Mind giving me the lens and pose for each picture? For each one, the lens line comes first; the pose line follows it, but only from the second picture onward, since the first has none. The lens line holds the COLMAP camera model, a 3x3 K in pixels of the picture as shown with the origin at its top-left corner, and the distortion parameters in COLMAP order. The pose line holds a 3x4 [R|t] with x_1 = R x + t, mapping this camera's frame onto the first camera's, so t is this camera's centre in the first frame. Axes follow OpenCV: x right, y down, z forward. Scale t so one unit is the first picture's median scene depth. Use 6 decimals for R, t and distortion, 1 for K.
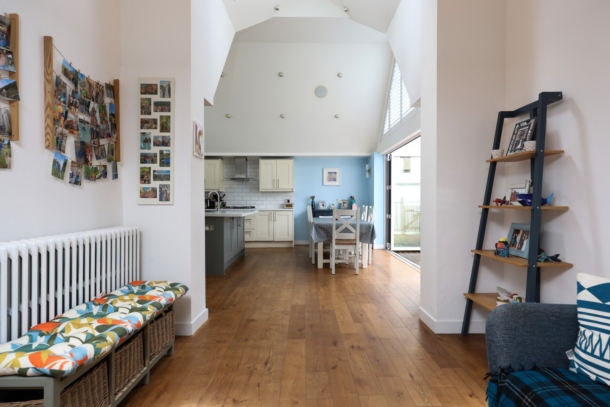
lens RADIAL K [[336.2, 0, 305.0], [0, 336.2, 203.5], [0, 0, 1]] dist [0.000128, 0.000003]
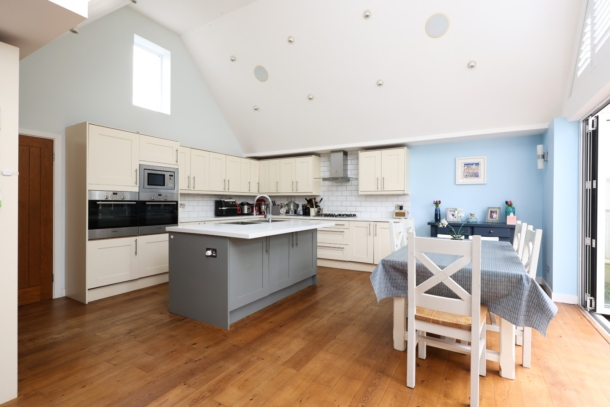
lens RADIAL K [[291.6, 0, 306.4], [0, 291.6, 203.4], [0, 0, 1]] dist [-0.002738, 0.000267]
pose [[0.856138, 0.006643, -0.516704, 0.102744], [-0.008626, 0.999962, -0.001437, -0.014496], [0.516675, 0.005688, 0.856163, 0.384314]]
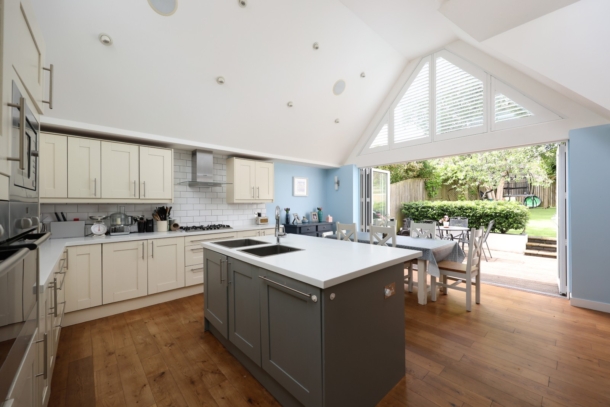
lens RADIAL K [[251.1, 0, 305.0], [0, 251.1, 203.5], [0, 0, 1]] dist [-0.000776, -0.000409]
pose [[0.736827, -0.000919, 0.676081, -0.385726], [0.008700, 0.999929, -0.008122, -0.029431], [-0.676026, 0.011867, 0.736782, 0.515986]]
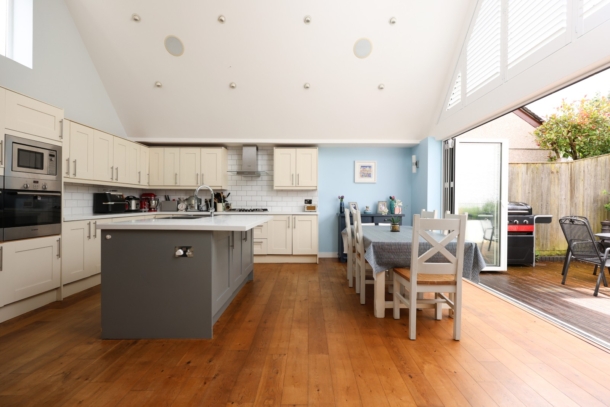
lens RADIAL K [[288.0, 0, 305.0], [0, 288.0, 203.5], [0, 0, 1]] dist [-0.001389, 0.000484]
pose [[0.999893, 0.007014, -0.012819, -0.054862], [-0.007050, 0.999971, -0.002760, -0.002269], [0.012799, 0.002850, 0.999914, 0.340166]]
